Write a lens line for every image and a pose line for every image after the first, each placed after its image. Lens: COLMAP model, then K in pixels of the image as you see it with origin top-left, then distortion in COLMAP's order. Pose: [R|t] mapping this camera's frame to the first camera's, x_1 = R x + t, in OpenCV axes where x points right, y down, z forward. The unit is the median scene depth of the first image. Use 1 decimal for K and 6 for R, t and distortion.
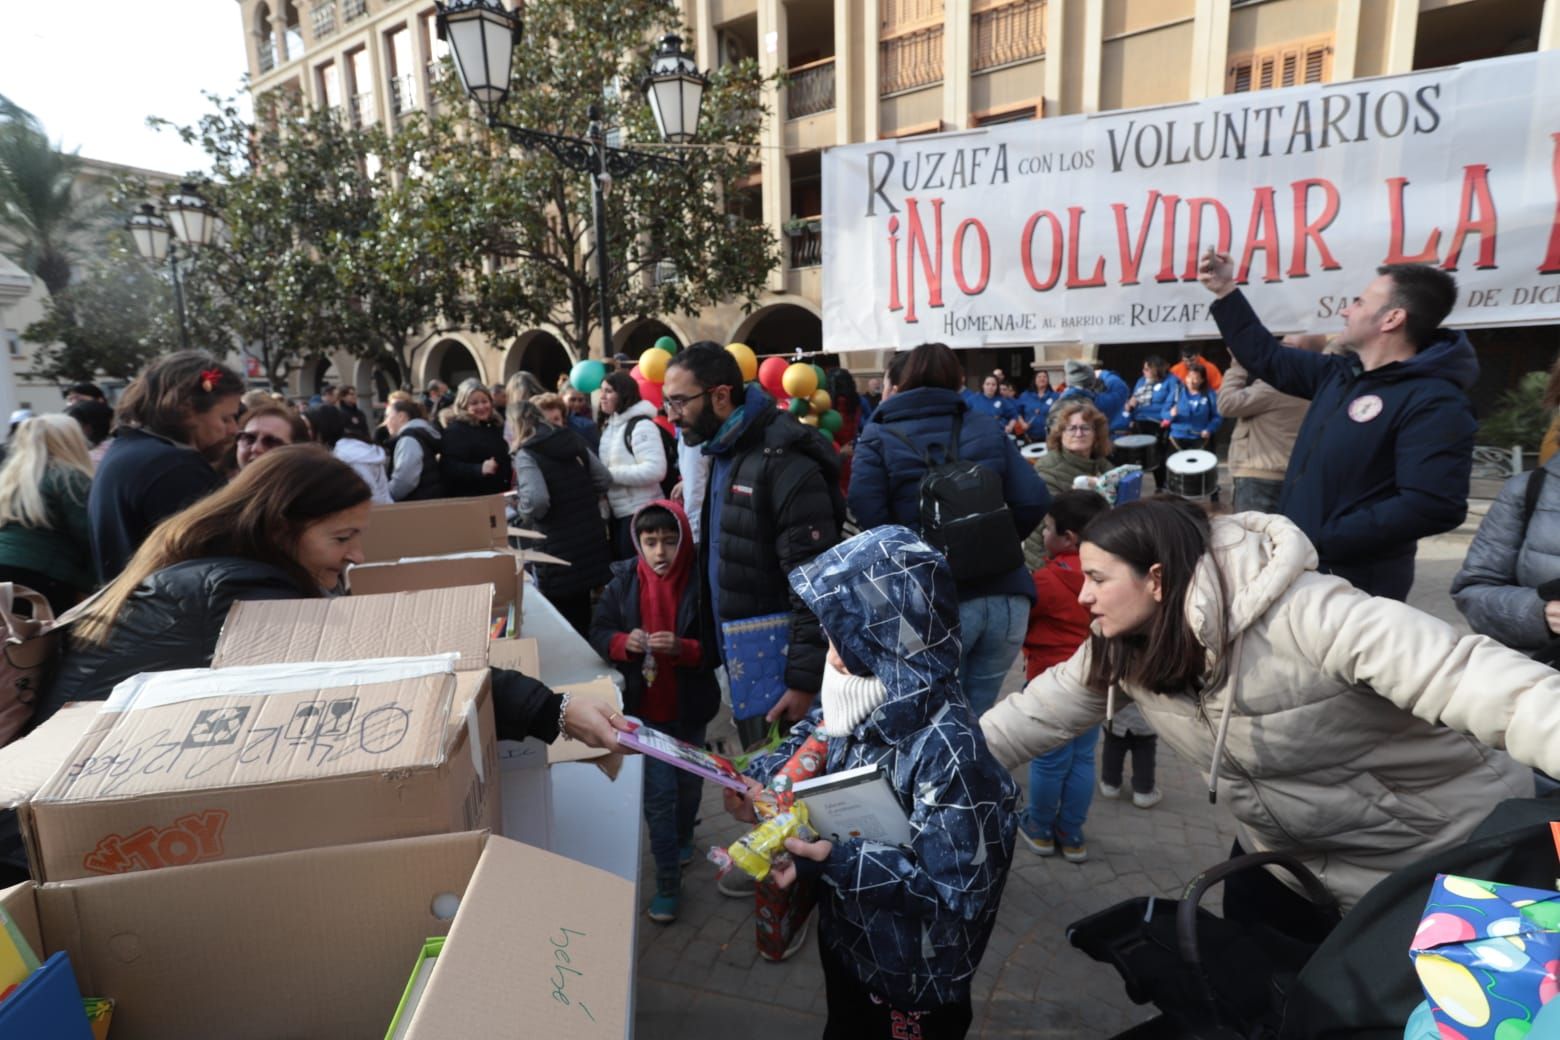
lens RADIAL K [[720.8, 0, 773.0], [0, 720.8, 518.6], [0, 0, 1]] dist [-0.004818, 0.001177]
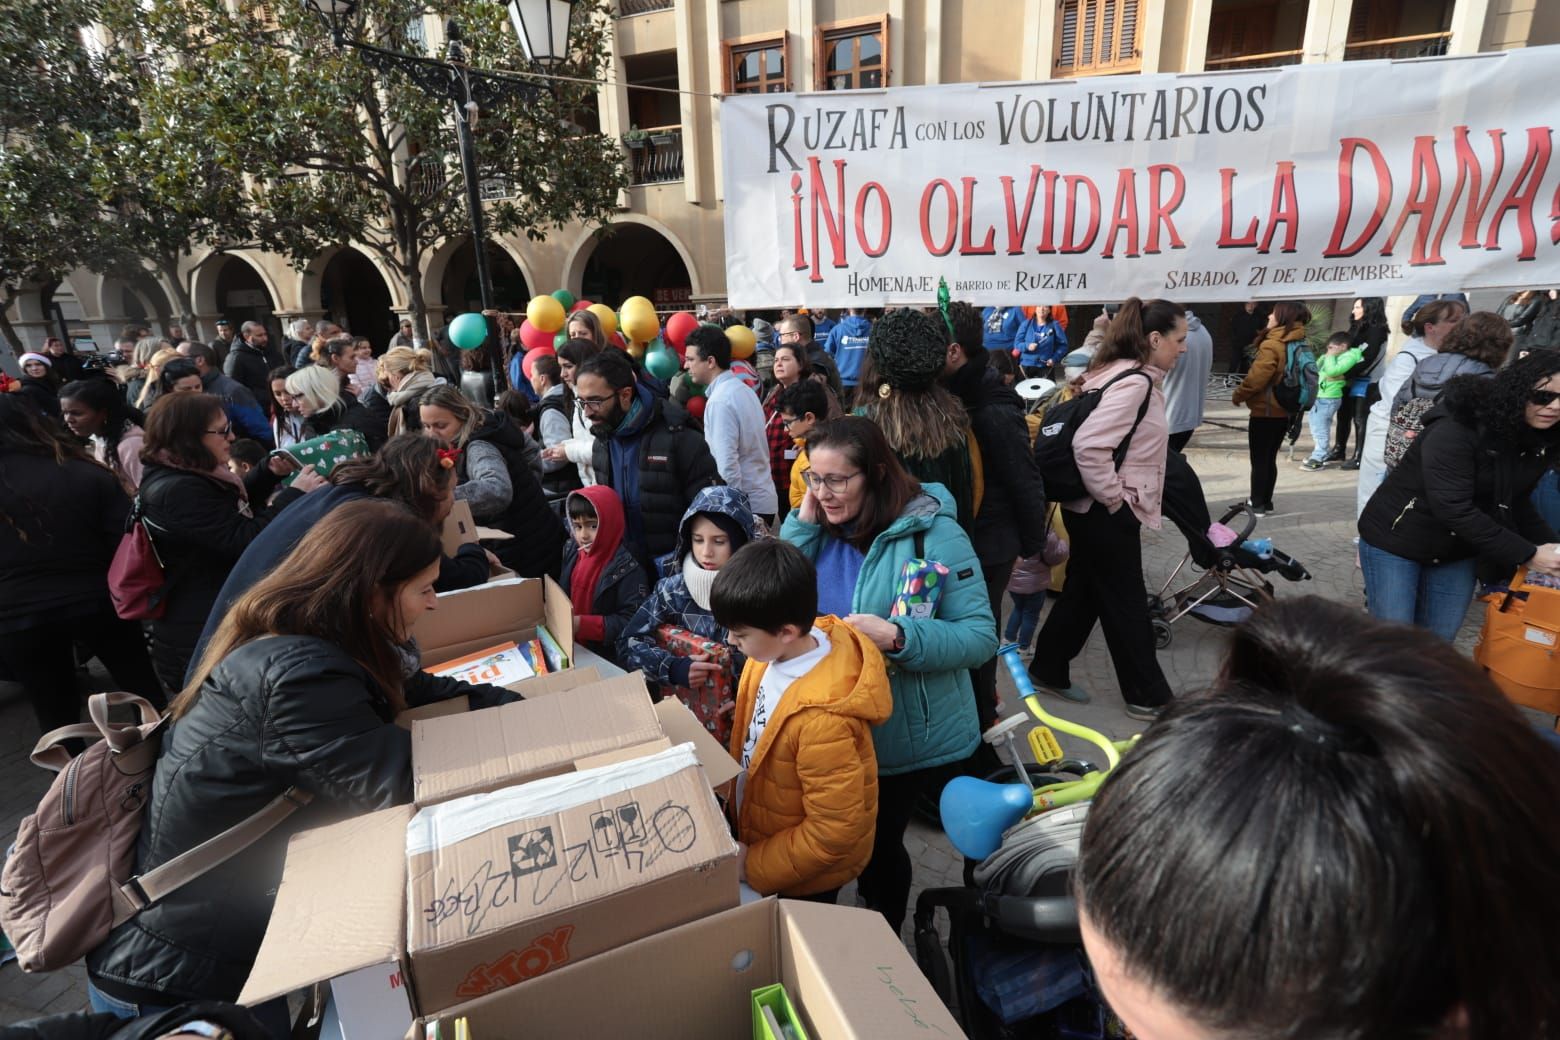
lens RADIAL K [[720.8, 0, 778.4], [0, 720.8, 521.2], [0, 0, 1]] dist [-0.004818, 0.001177]
pose [[0.973421, -0.069554, 0.218207, -0.056014], [0.043418, 0.991535, 0.122369, -0.031994], [-0.224871, -0.109642, 0.968200, -0.011301]]
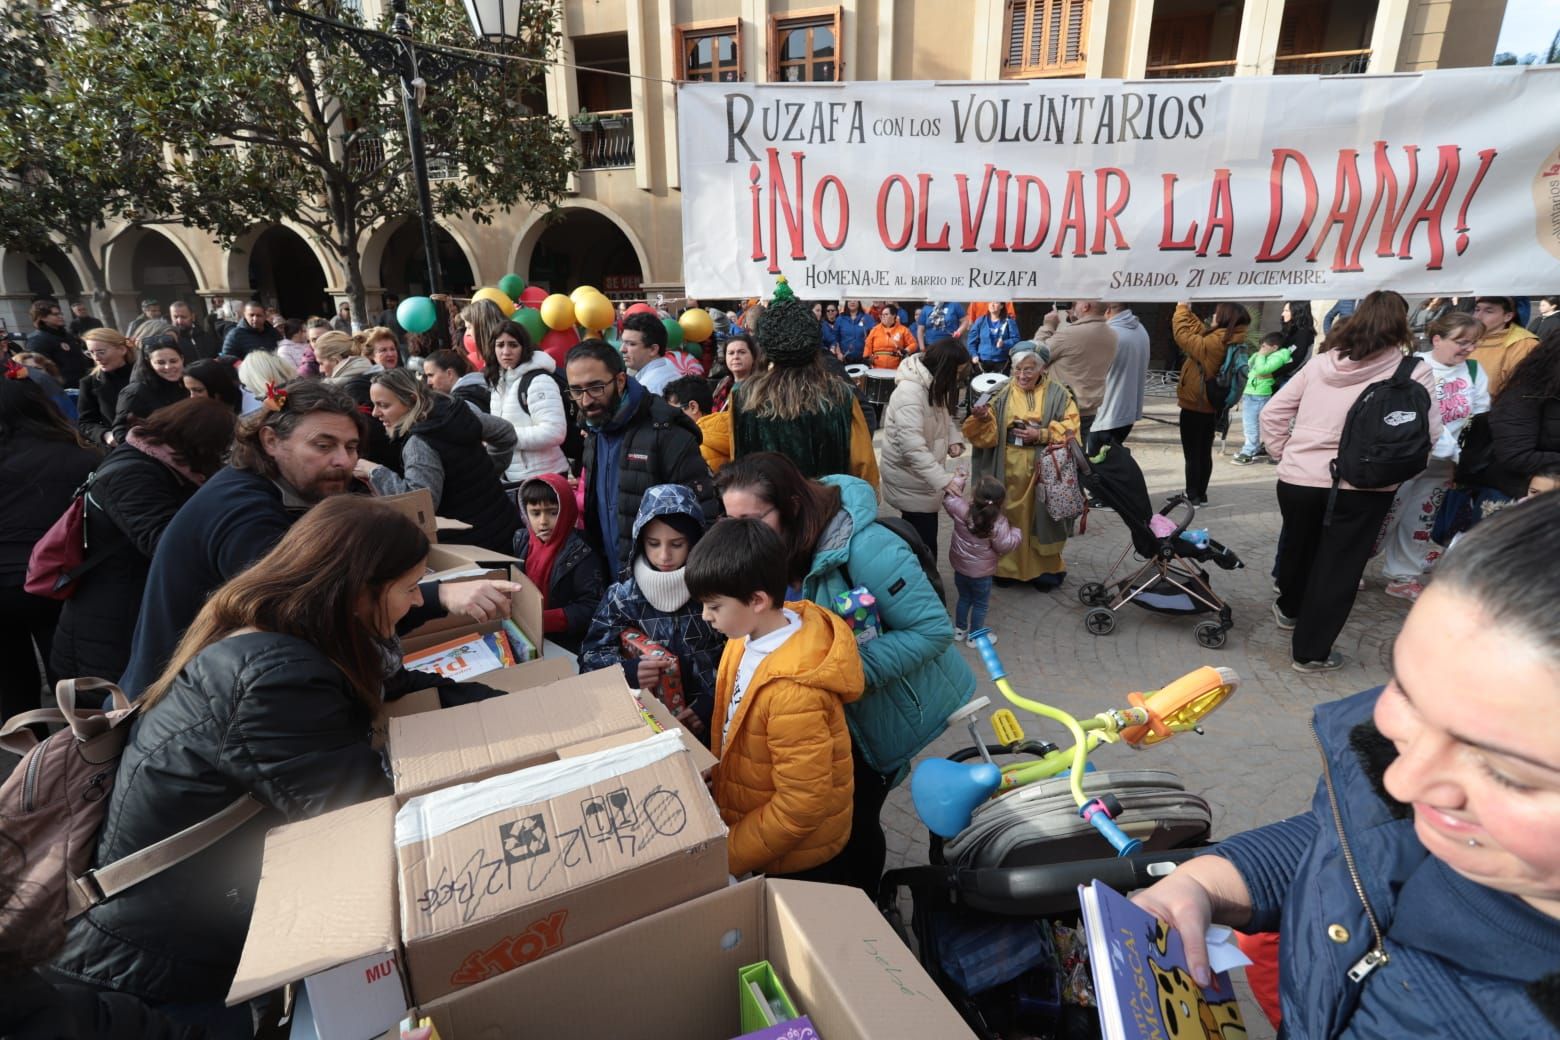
lens RADIAL K [[720.8, 0, 778.4], [0, 720.8, 519.5], [0, 0, 1]] dist [-0.004818, 0.001177]
pose [[0.956073, -0.071224, 0.284345, -0.062121], [0.033669, 0.990294, 0.134848, -0.032297], [-0.291190, -0.119351, 0.949191, -0.012297]]
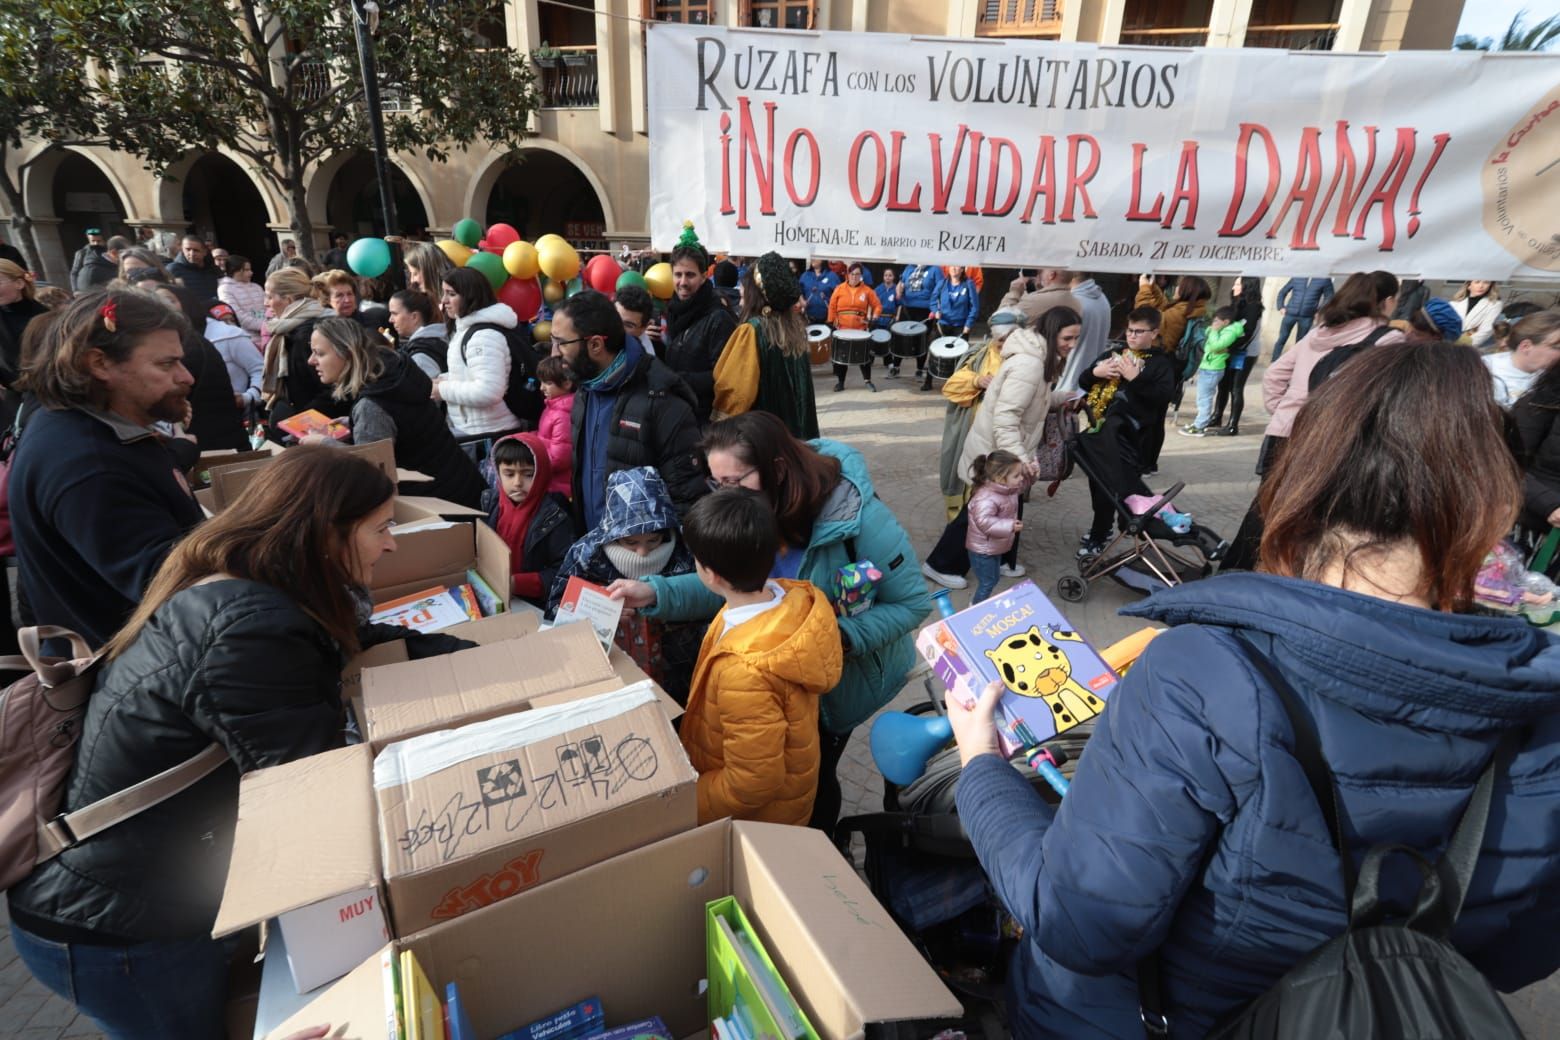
lens RADIAL K [[720.8, 0, 775.7], [0, 720.8, 519.0], [0, 0, 1]] dist [-0.004818, 0.001177]
pose [[0.942086, -0.067642, 0.328480, -0.064855], [0.003901, 0.981593, 0.190946, -0.032960], [-0.335349, -0.178606, 0.925009, -0.014680]]
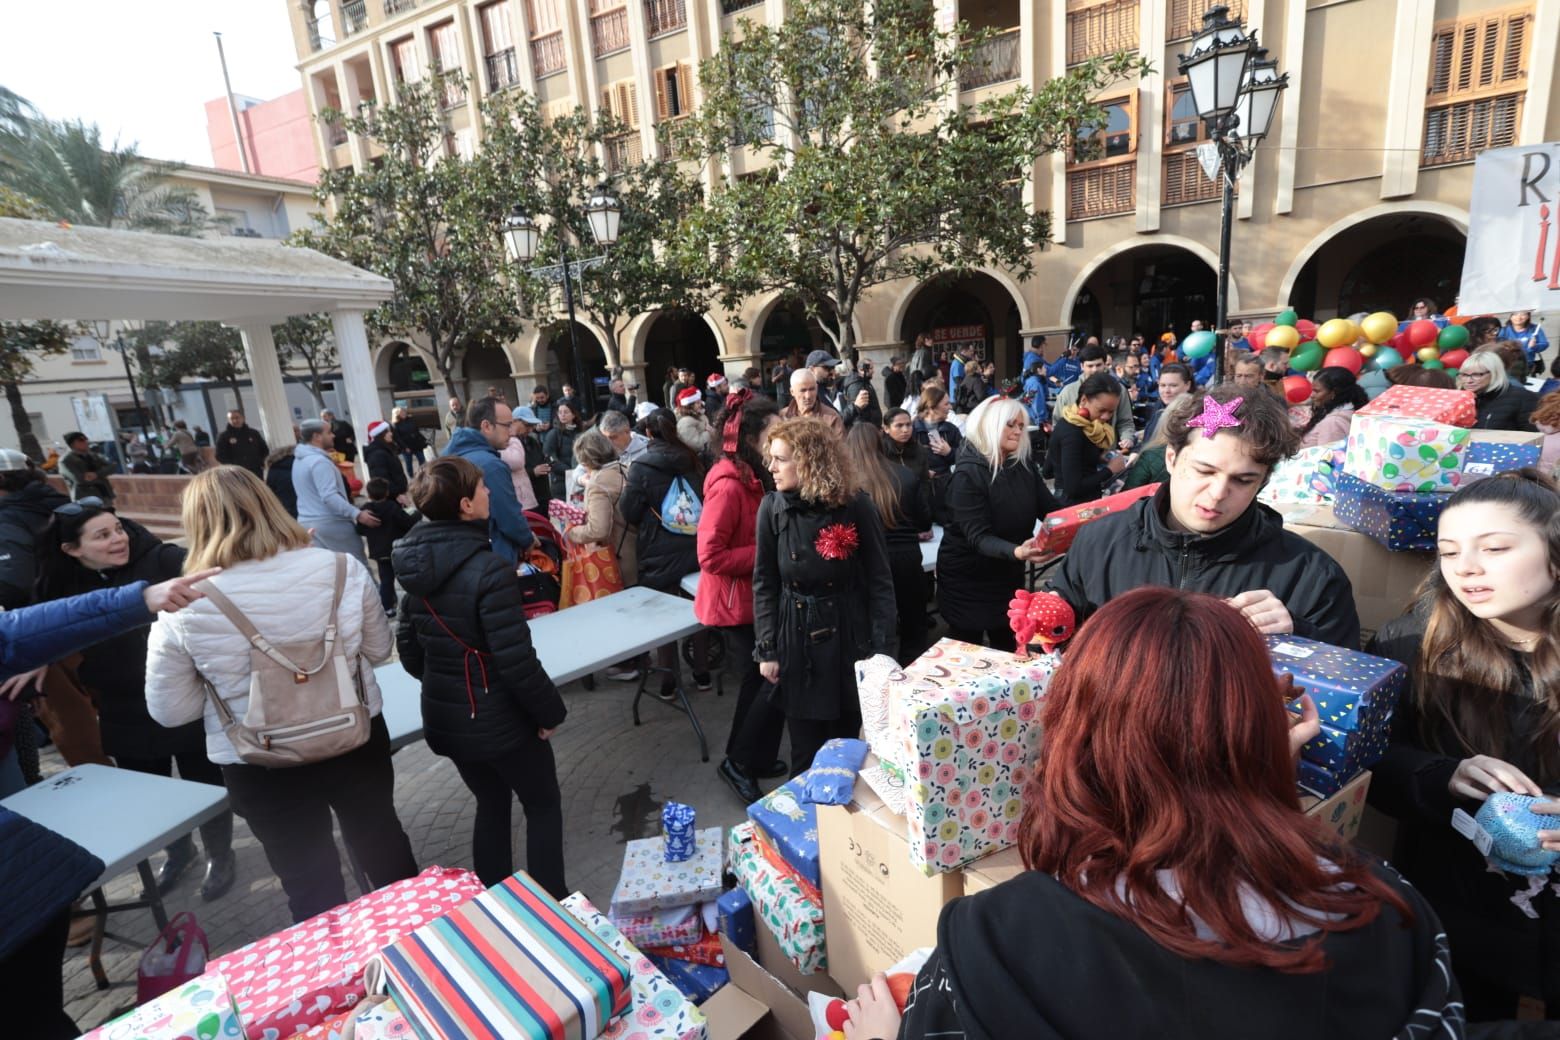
lens RADIAL K [[720.8, 0, 769.7], [0, 720.8, 512.7], [0, 0, 1]] dist [-0.004818, 0.001177]
pose [[0.992577, -0.082079, 0.089741, -0.681448], [0.077824, 0.995716, 0.049931, -0.026710], [-0.093455, -0.042576, 0.994713, -0.074384]]
